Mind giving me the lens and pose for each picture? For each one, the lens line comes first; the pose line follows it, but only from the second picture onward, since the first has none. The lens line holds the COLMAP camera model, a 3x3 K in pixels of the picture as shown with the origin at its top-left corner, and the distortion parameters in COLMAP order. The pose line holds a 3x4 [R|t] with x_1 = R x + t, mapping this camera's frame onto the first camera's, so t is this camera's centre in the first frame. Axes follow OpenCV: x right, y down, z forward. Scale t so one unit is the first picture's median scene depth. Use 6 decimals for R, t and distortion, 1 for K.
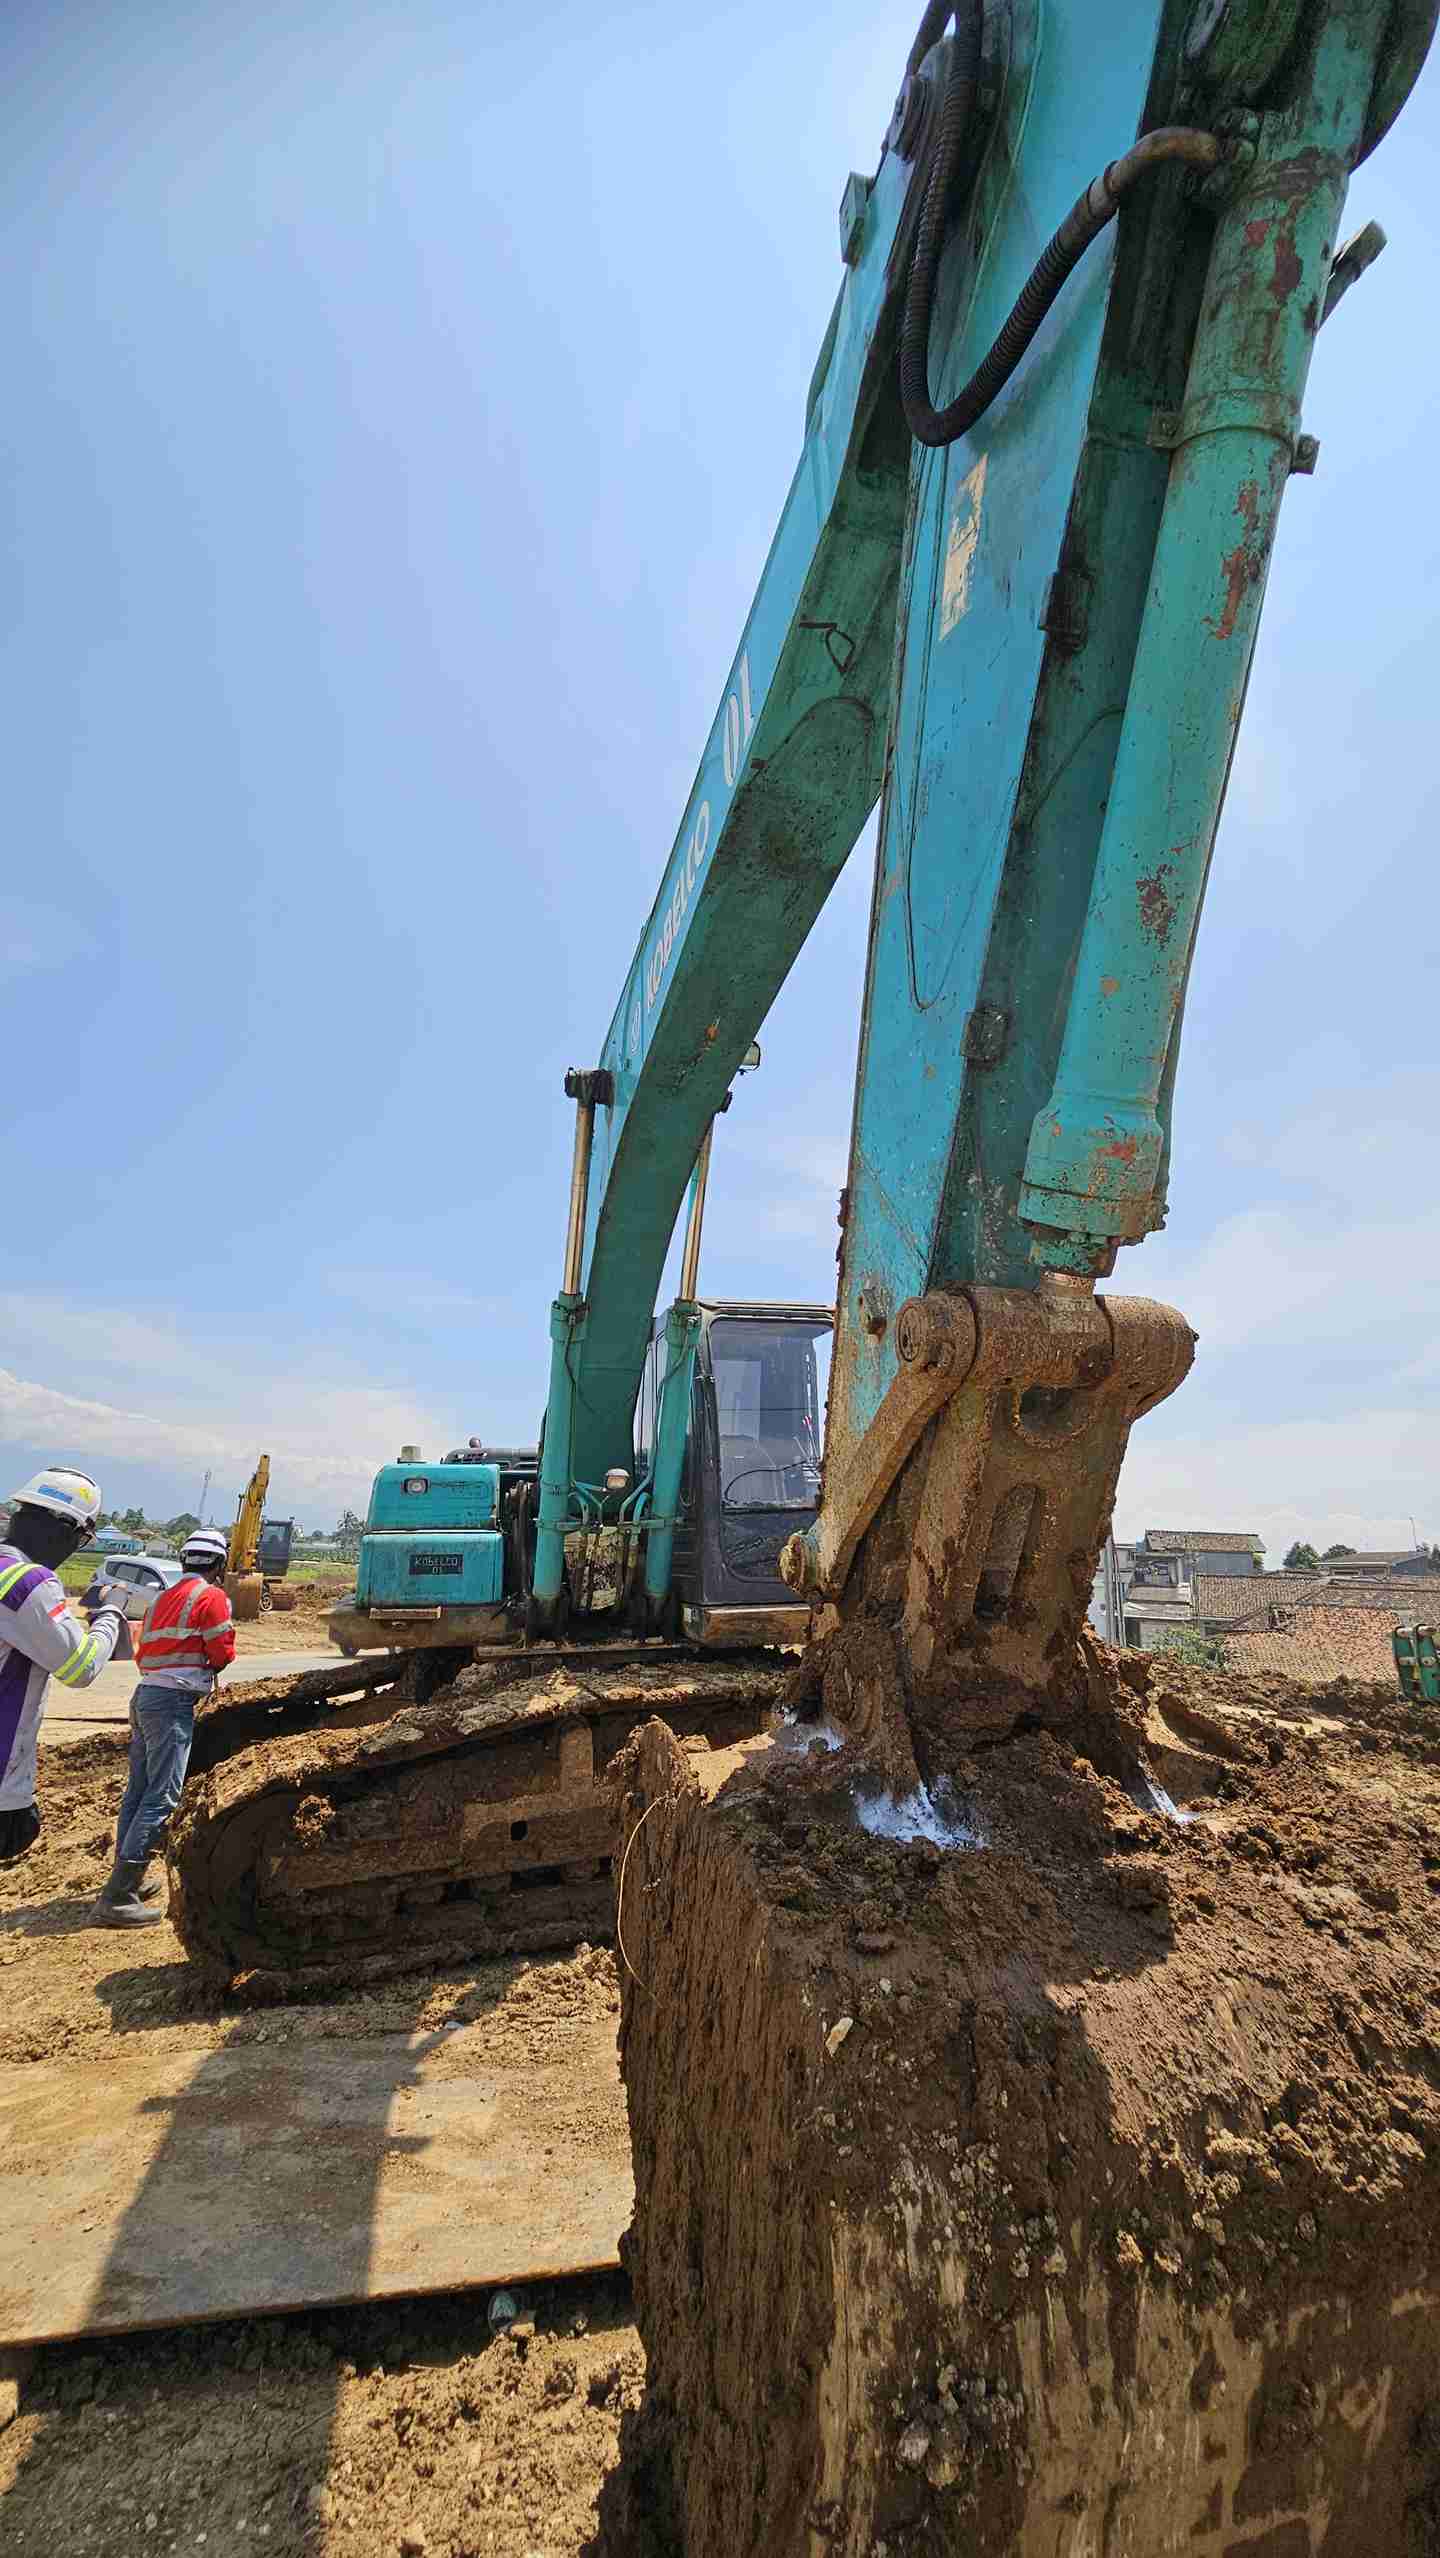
lens RADIAL K [[1049.5, 0, 720.0], [0, 1049.5, 1279.0], [0, 0, 1]] dist [0.000541, -0.001943]
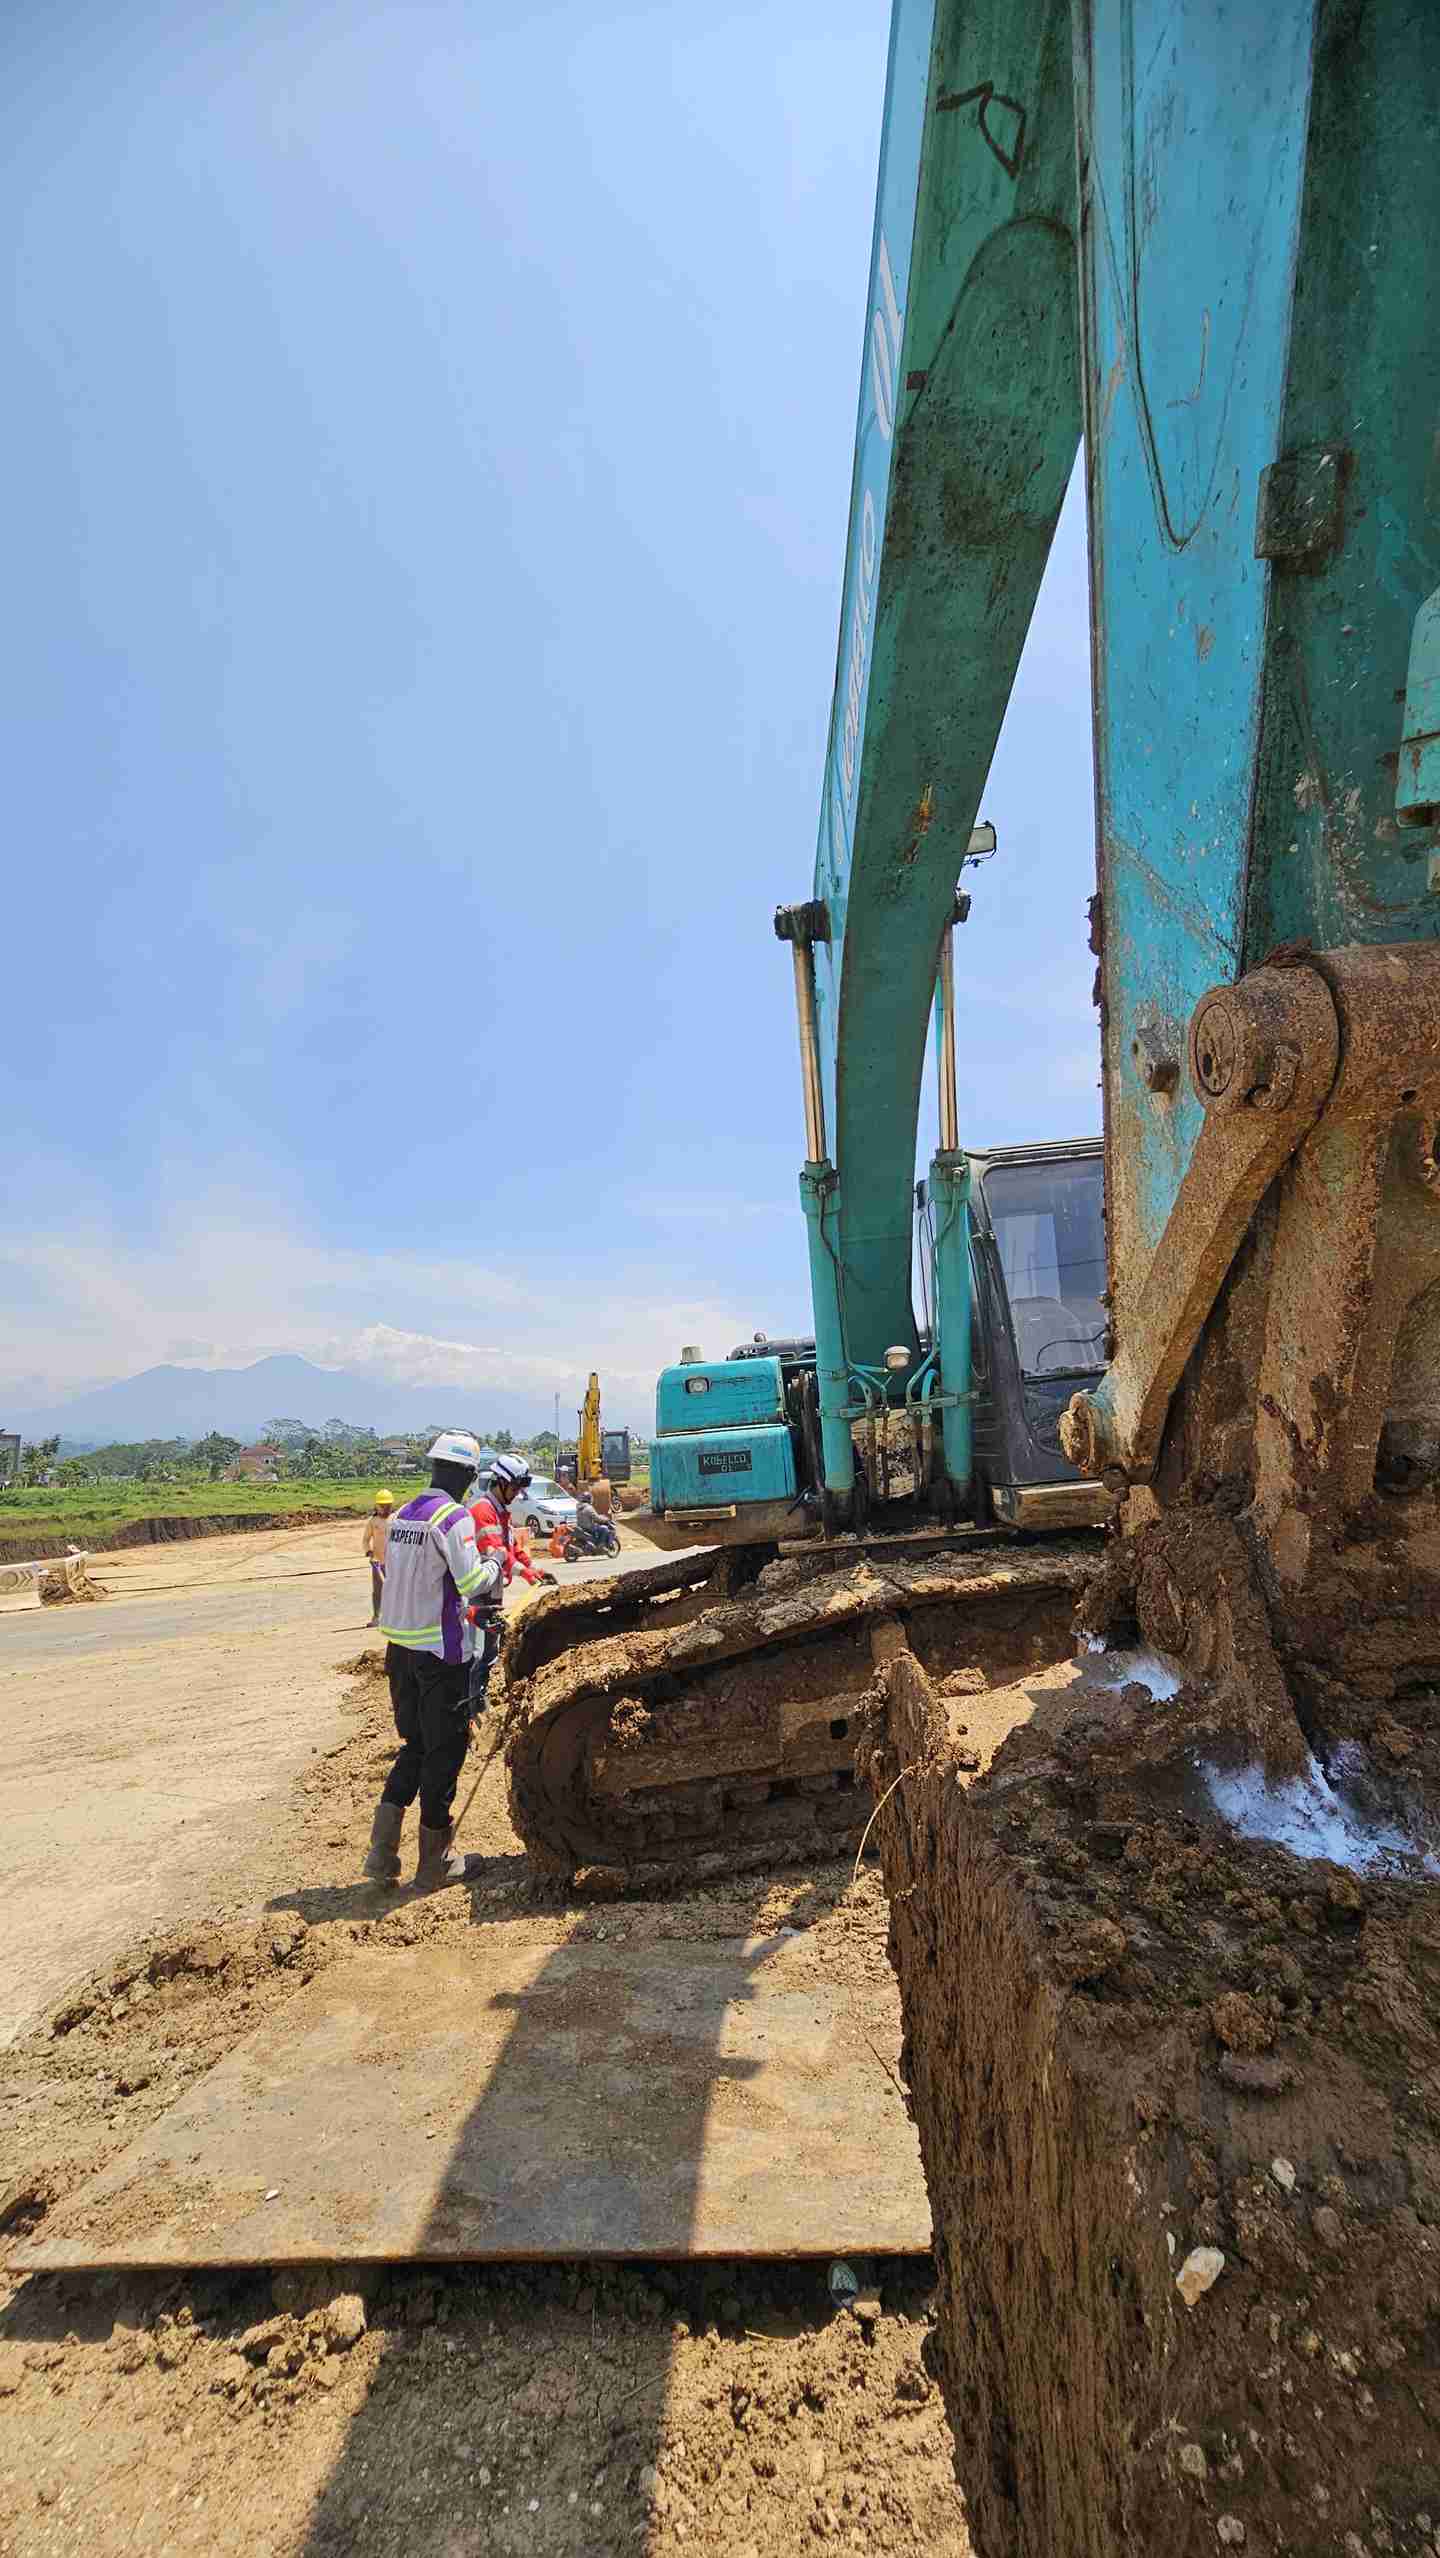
lens RADIAL K [[1049.5, 0, 720.0], [0, 1049.5, 1279.0], [0, 0, 1]] dist [0.000541, -0.001943]
pose [[0.952279, -0.120332, -0.280509, 0.035371], [0.148545, 0.985541, 0.081511, 0.050502], [0.266644, -0.119289, 0.956384, 0.184606]]
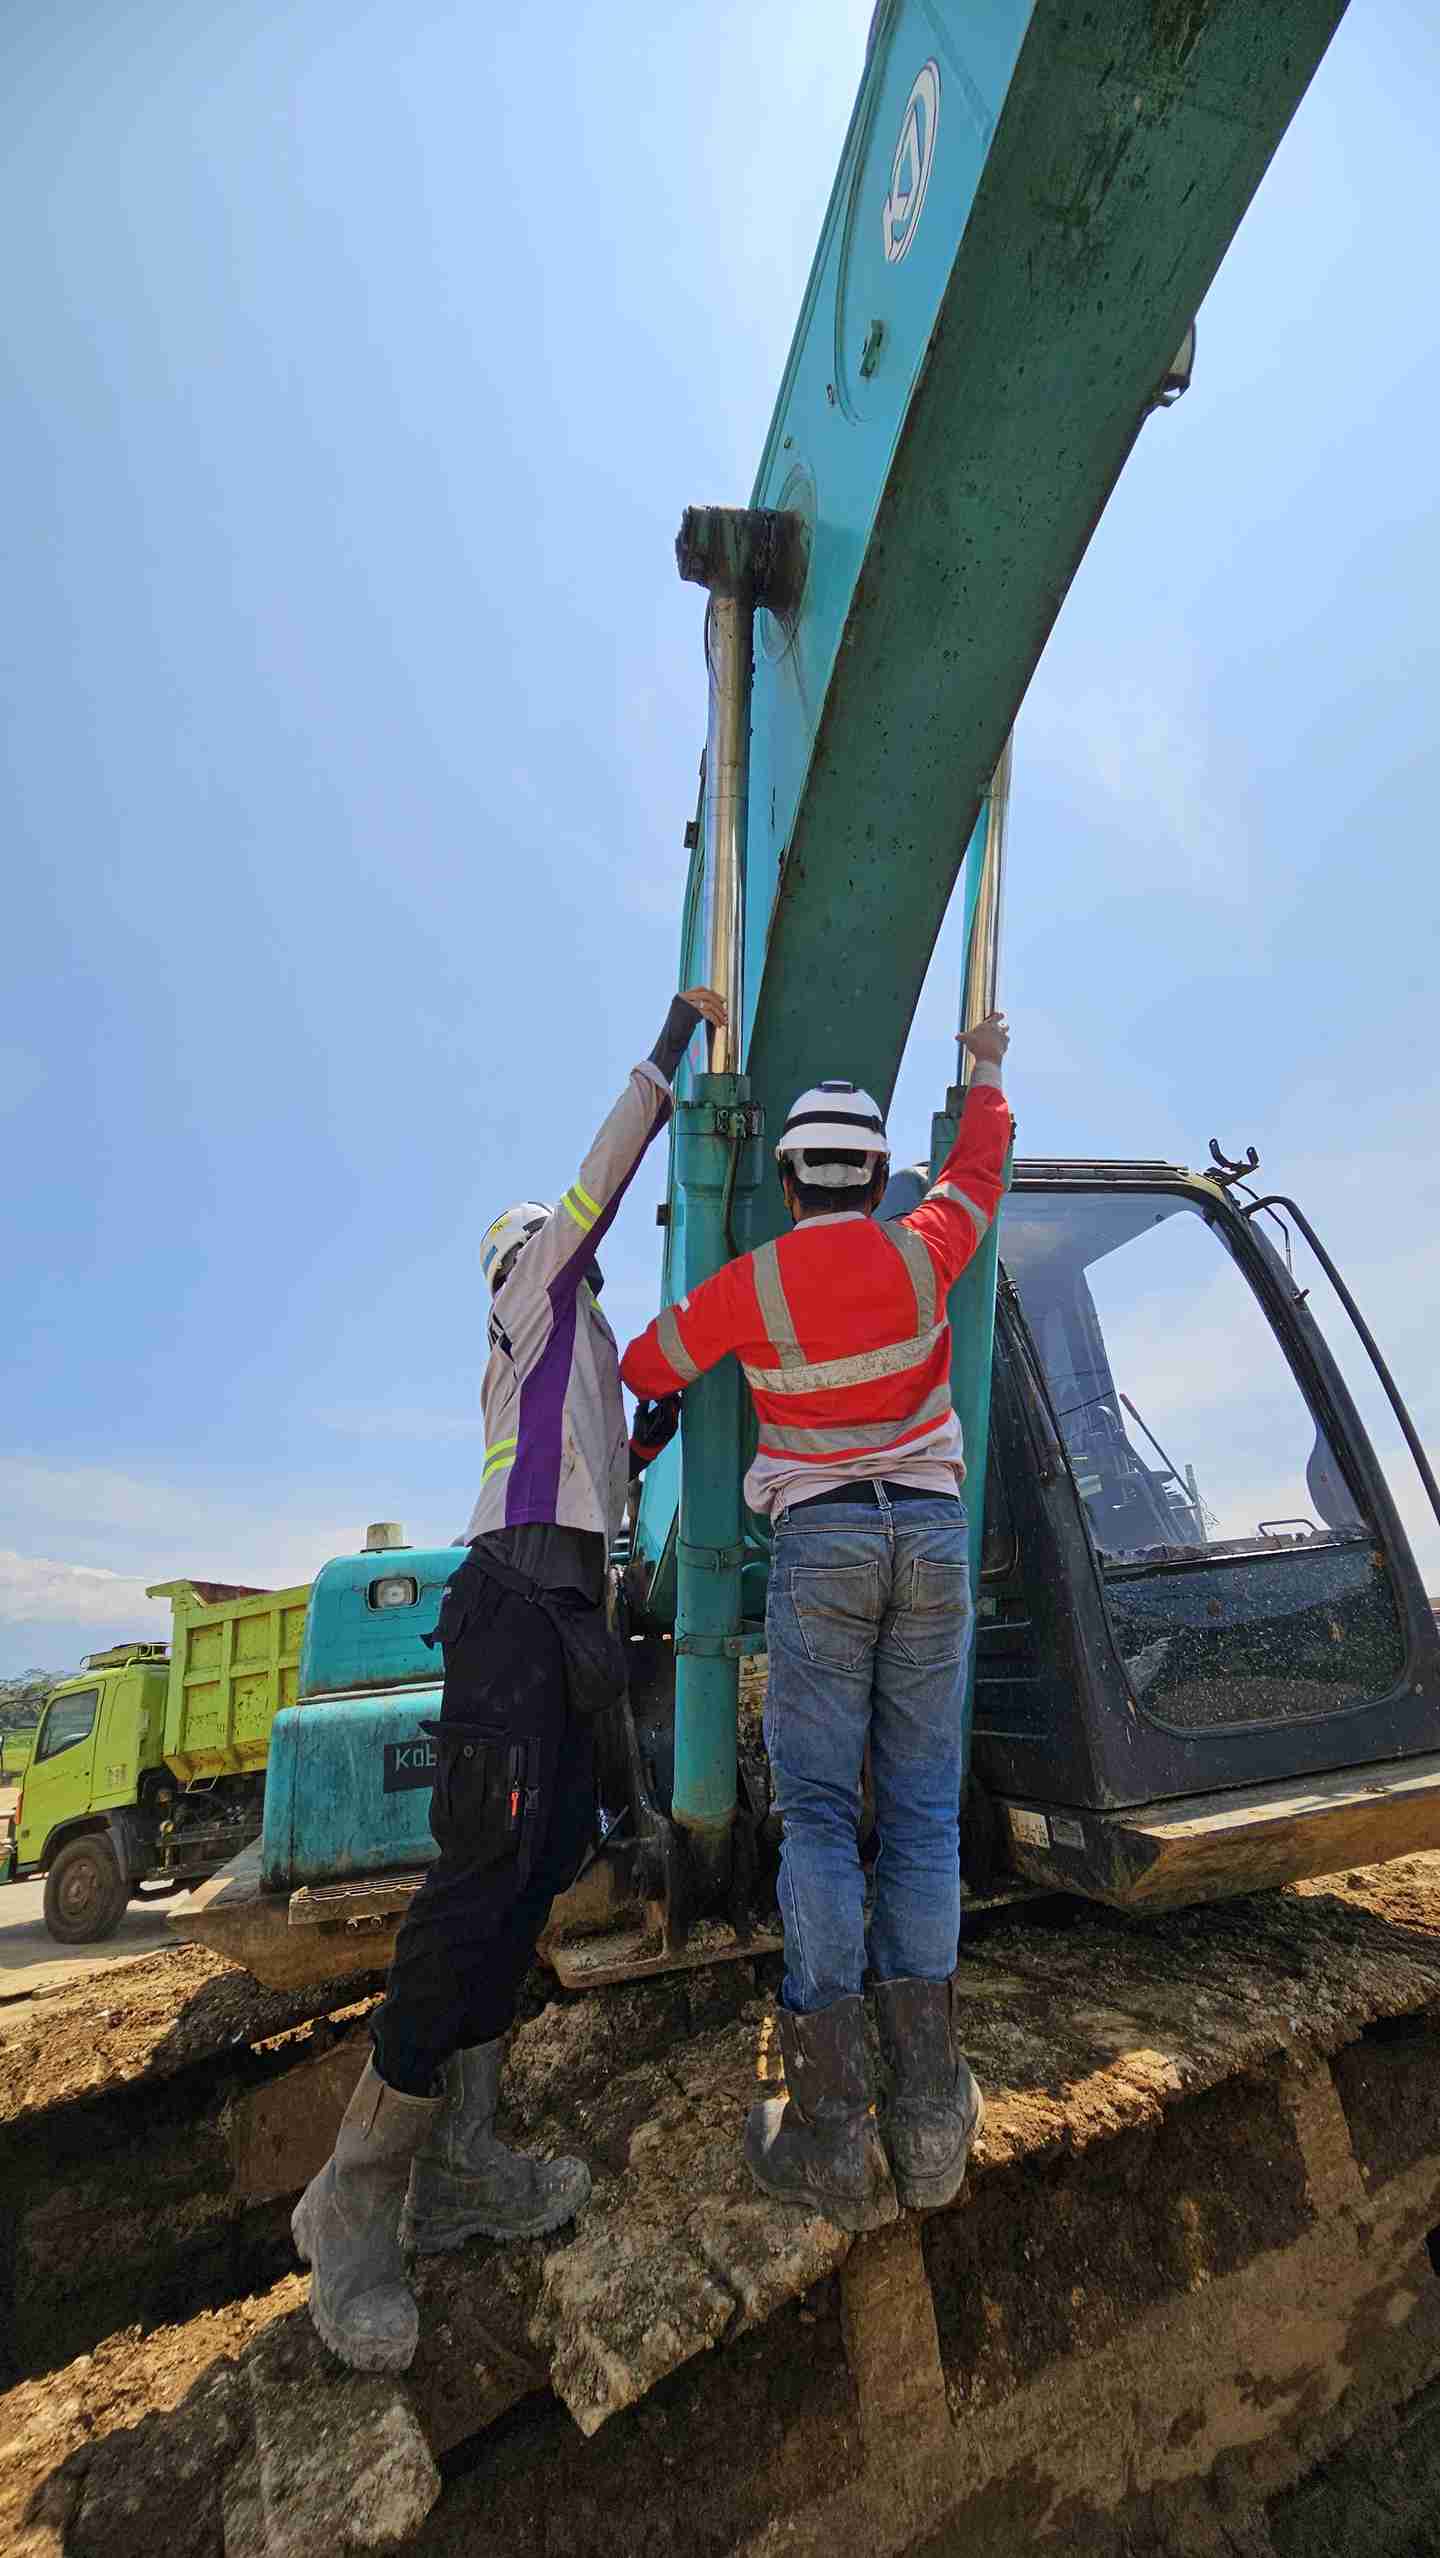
lens RADIAL K [[1049.5, 0, 720.0], [0, 1049.5, 1279.0], [0, 0, 1]] dist [0.000541, -0.001943]
pose [[0.995772, -0.090781, 0.014027, -0.285820], [0.091719, 0.991004, -0.097459, 0.248494], [-0.005053, 0.098333, 0.995141, 1.082523]]
